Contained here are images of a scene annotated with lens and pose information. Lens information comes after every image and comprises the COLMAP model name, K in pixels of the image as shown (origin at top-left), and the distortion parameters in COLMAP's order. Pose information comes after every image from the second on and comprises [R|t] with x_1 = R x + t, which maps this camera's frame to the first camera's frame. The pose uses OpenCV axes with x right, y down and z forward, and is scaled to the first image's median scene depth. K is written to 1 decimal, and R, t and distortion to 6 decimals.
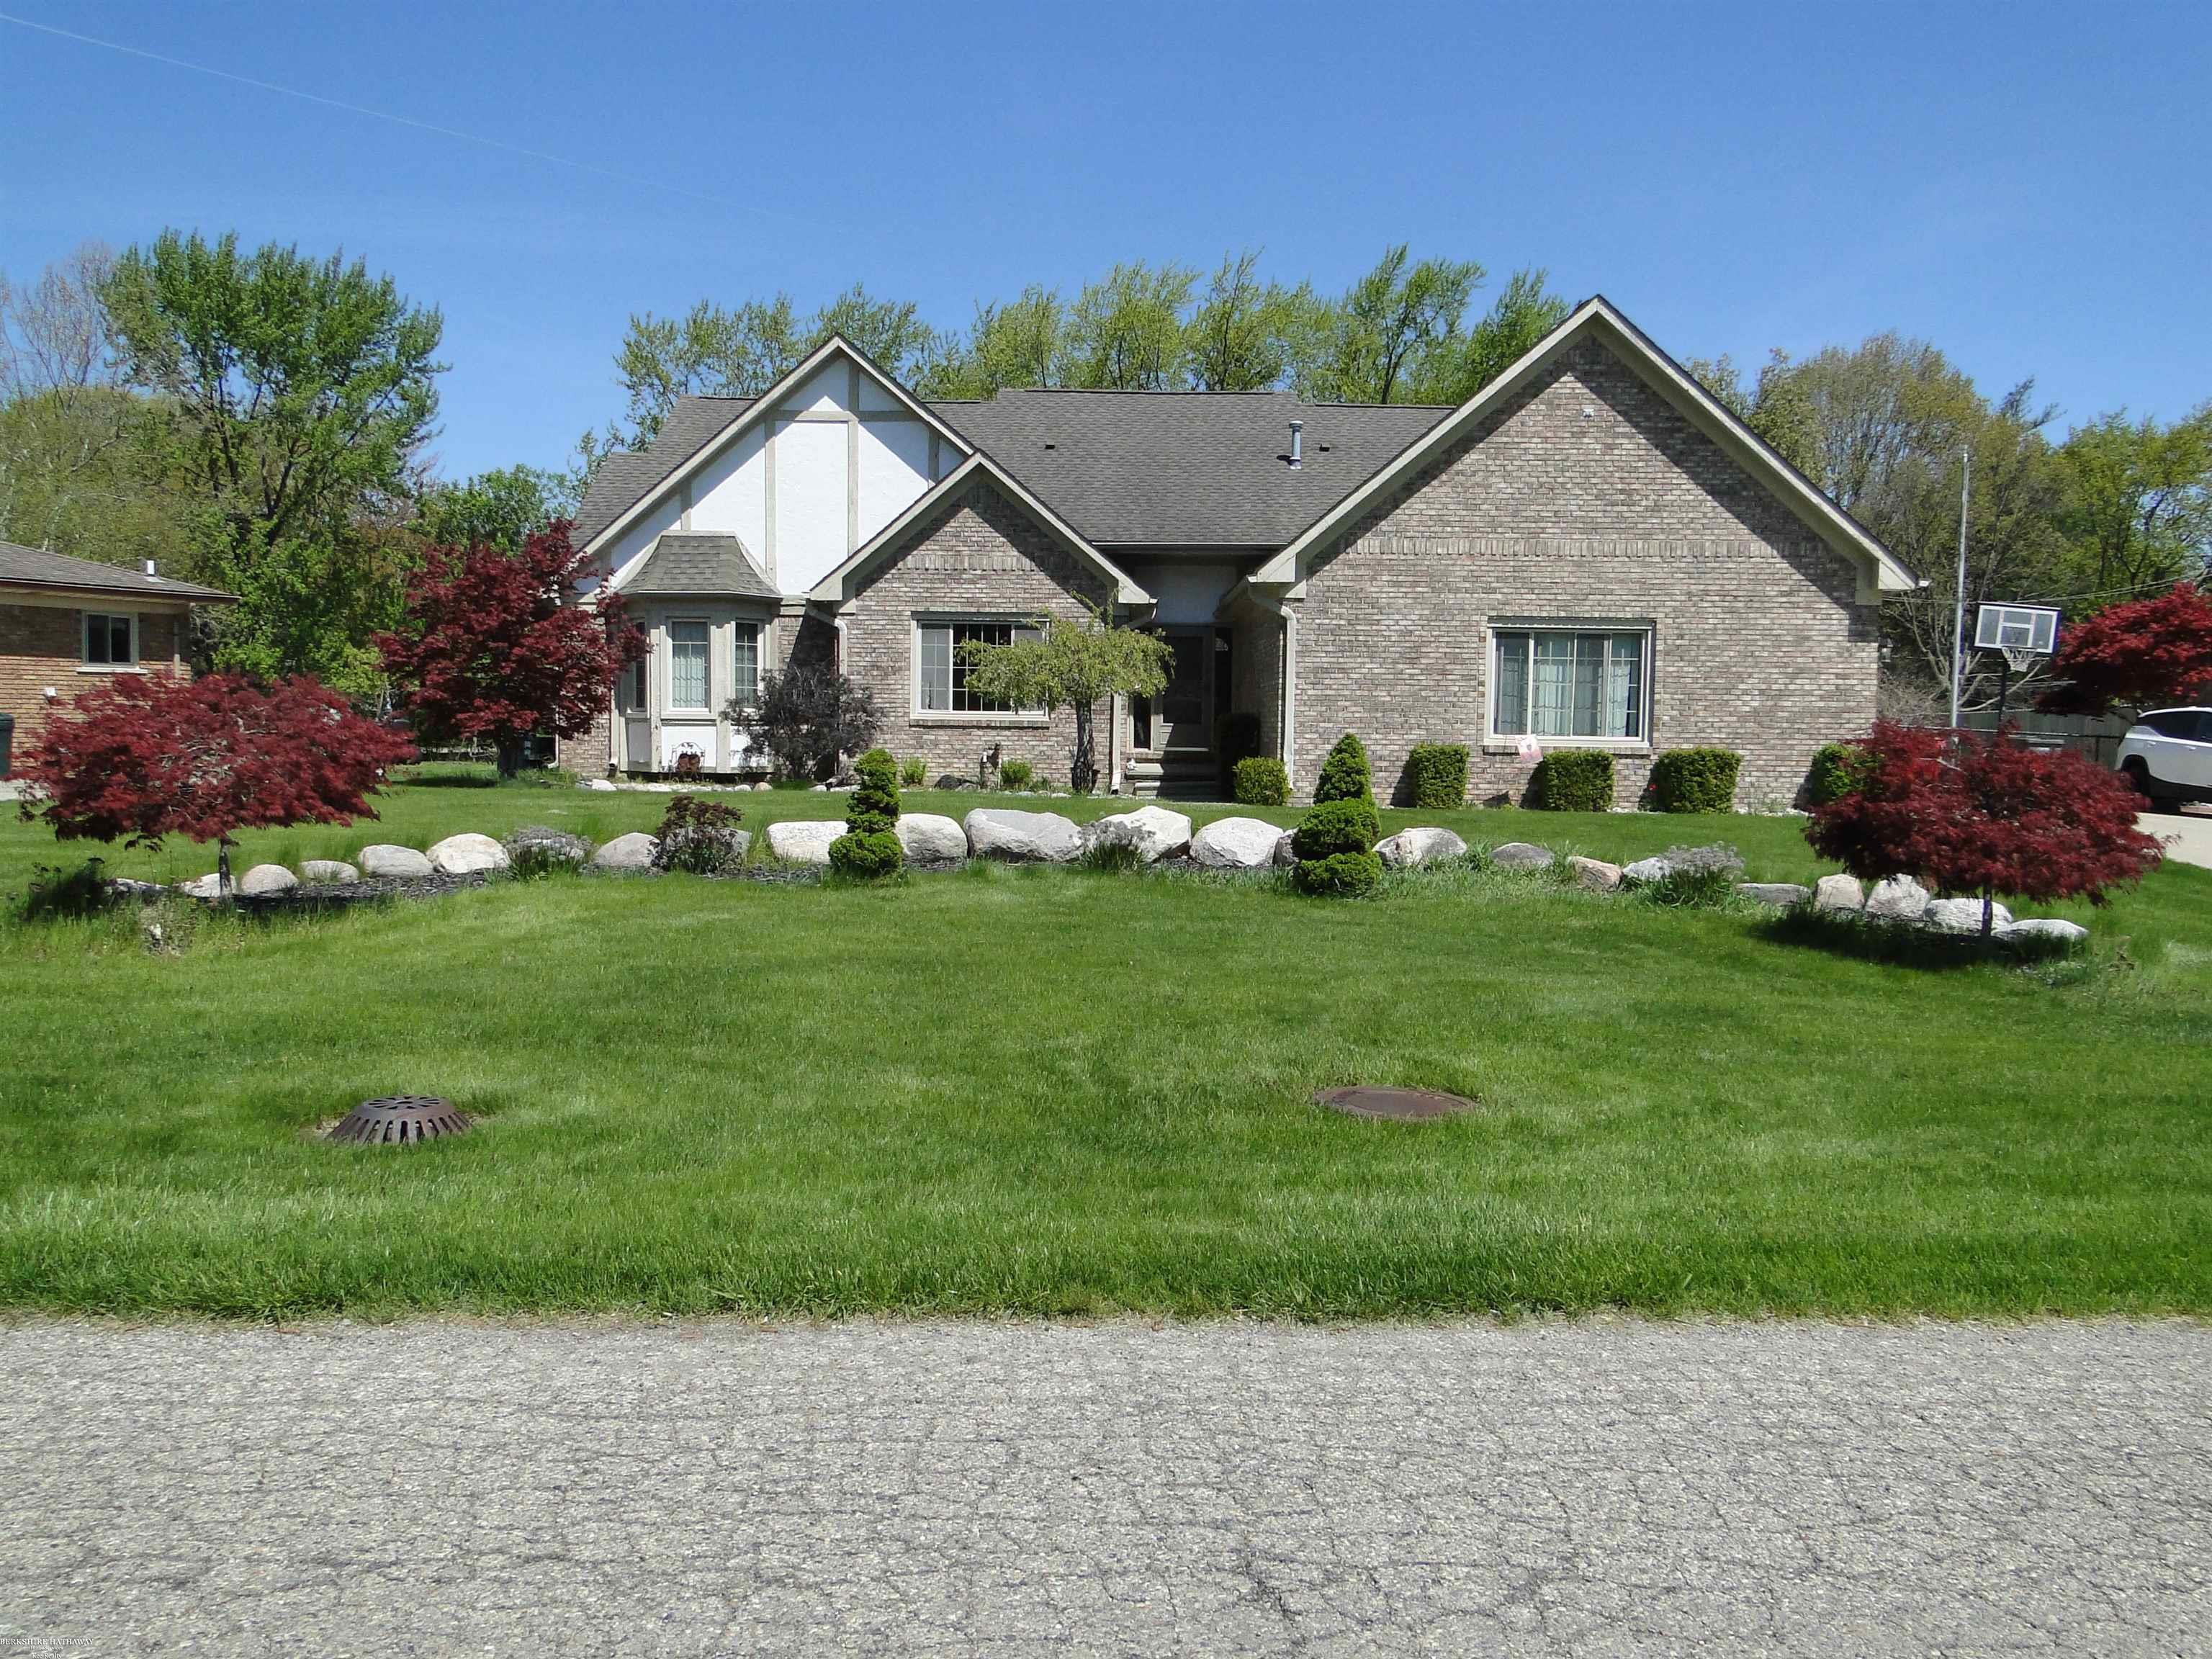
lens RADIAL K [[1838.9, 0, 1104.4], [0, 1838.9, 825.1], [0, 0, 1]] dist [-0.006758, 0.015010]
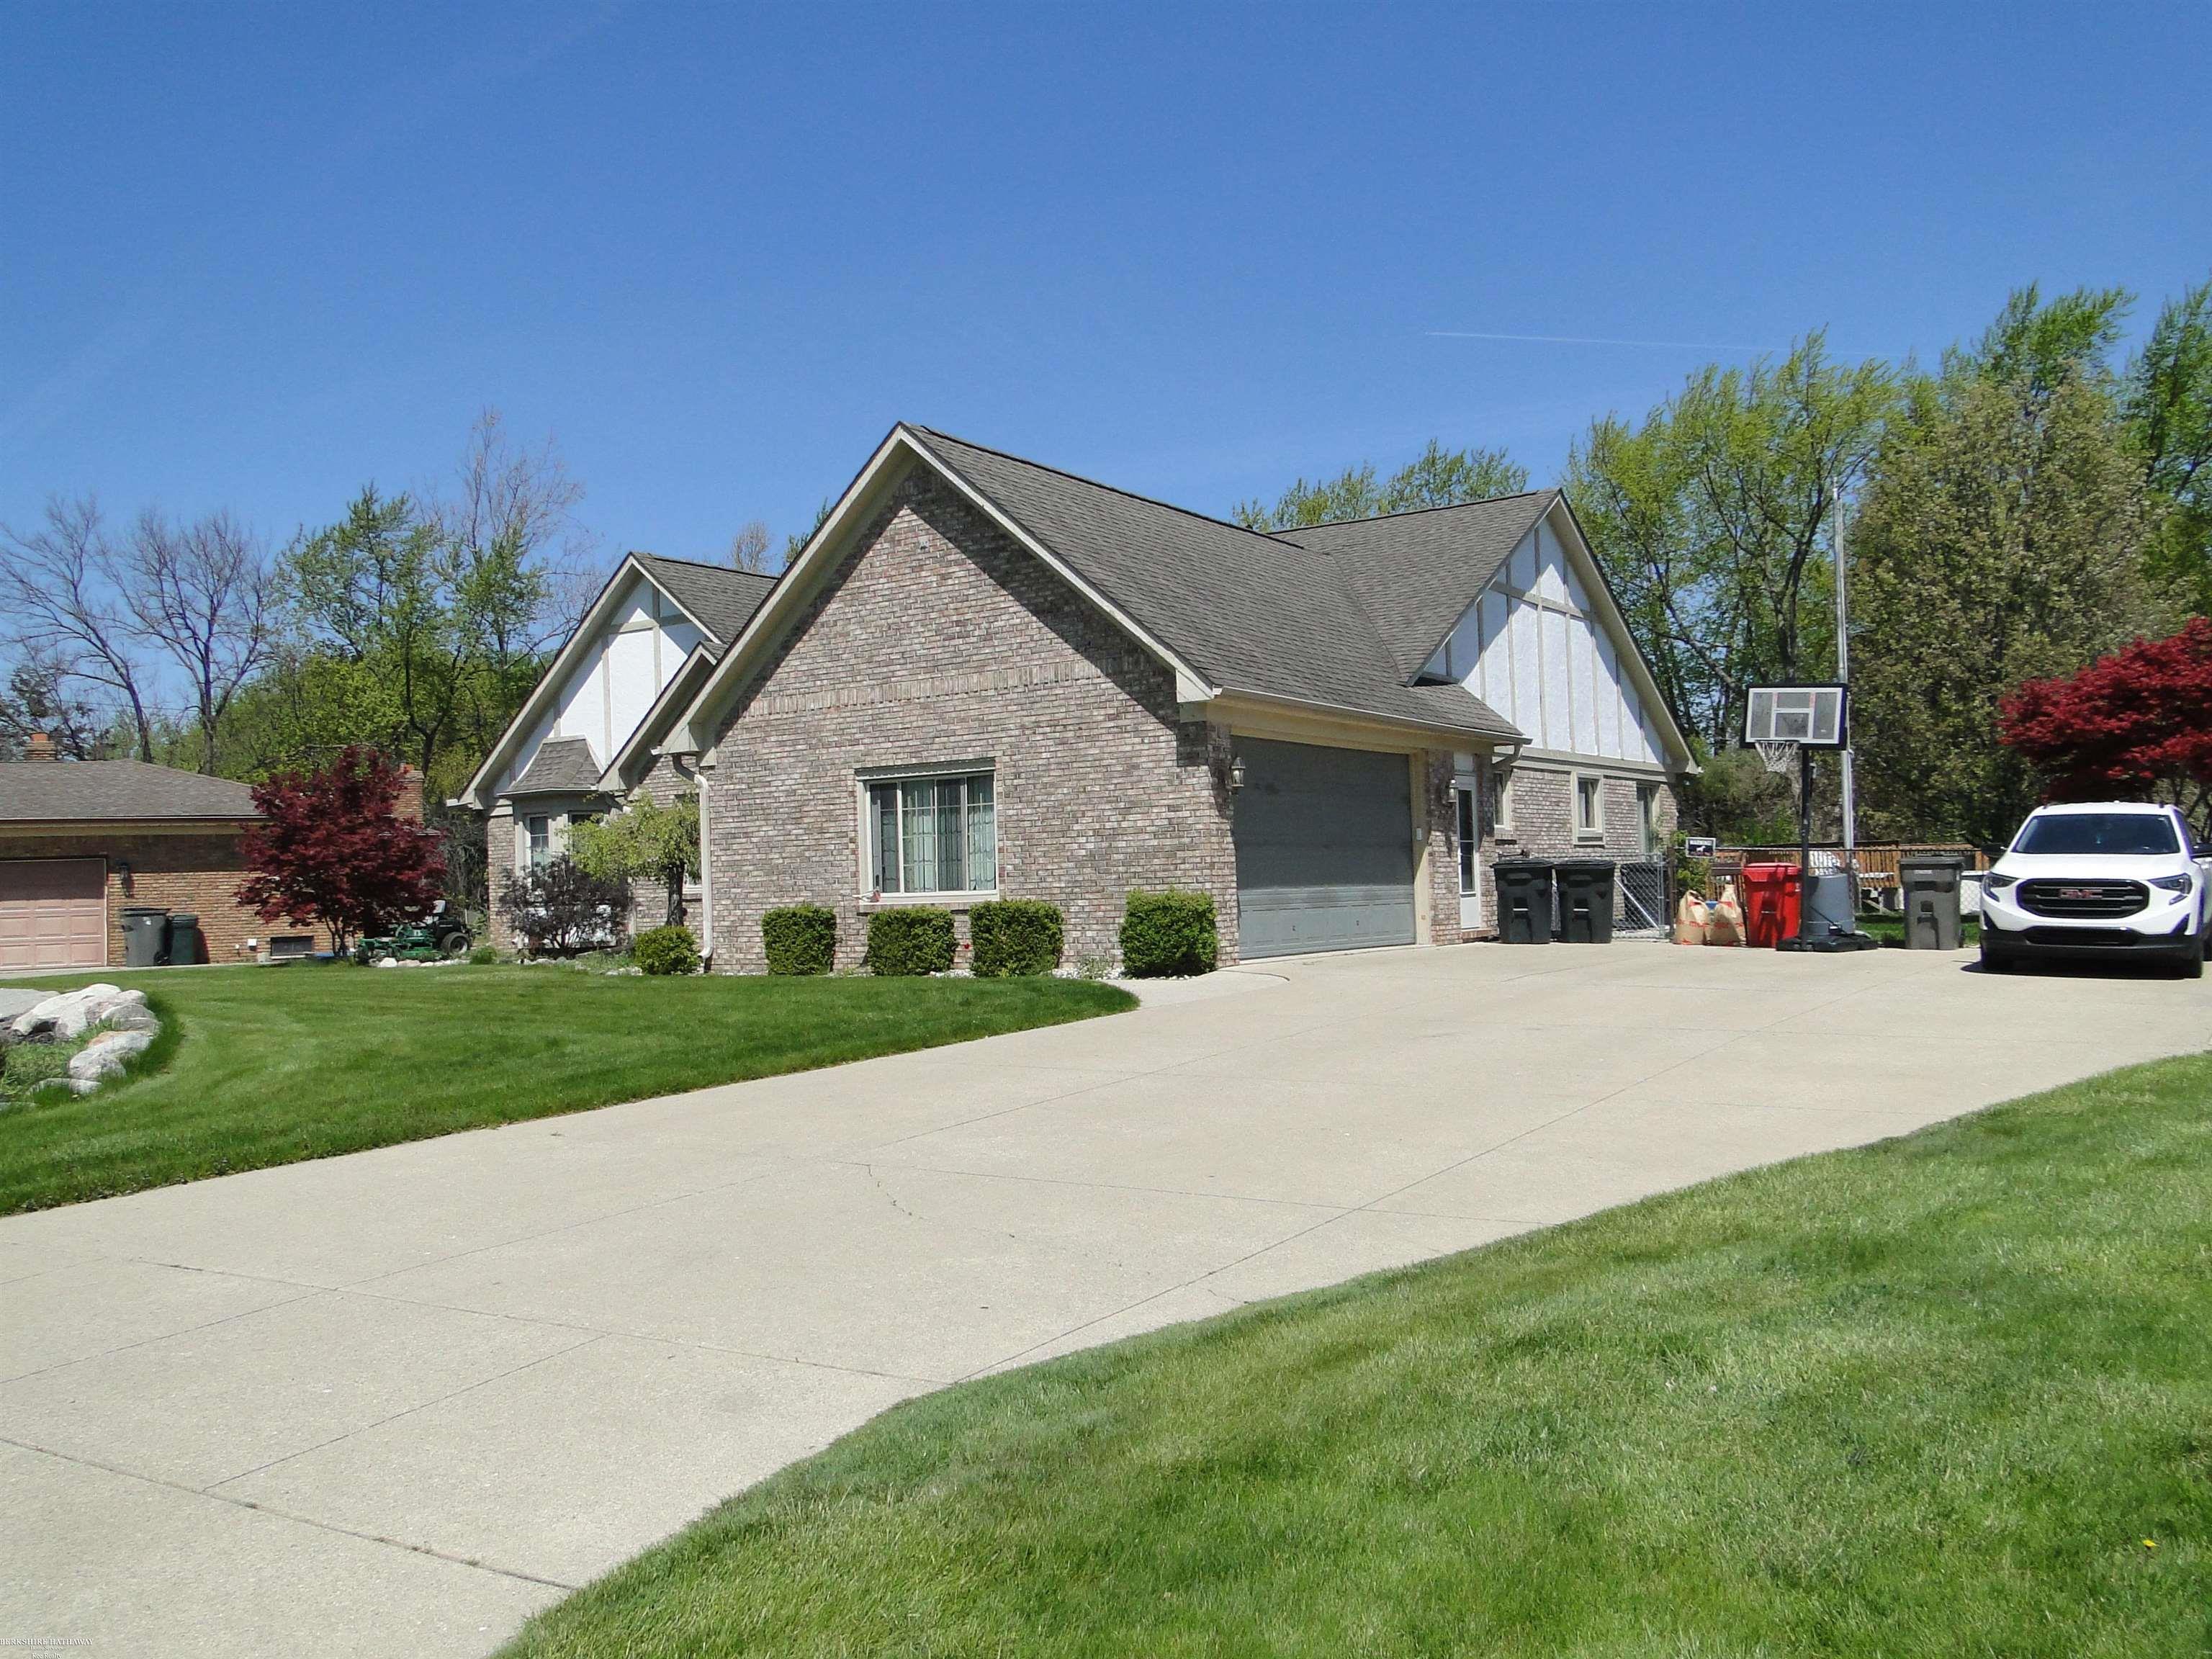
lens RADIAL K [[1838.9, 0, 1101.3], [0, 1838.9, 833.3], [0, 0, 1]] dist [-0.006758, 0.015010]
pose [[0.838466, -0.056969, -0.541968, 0.830318], [0.012753, 0.996300, -0.084996, 0.001634], [0.544804, 0.064355, 0.836090, 0.278469]]
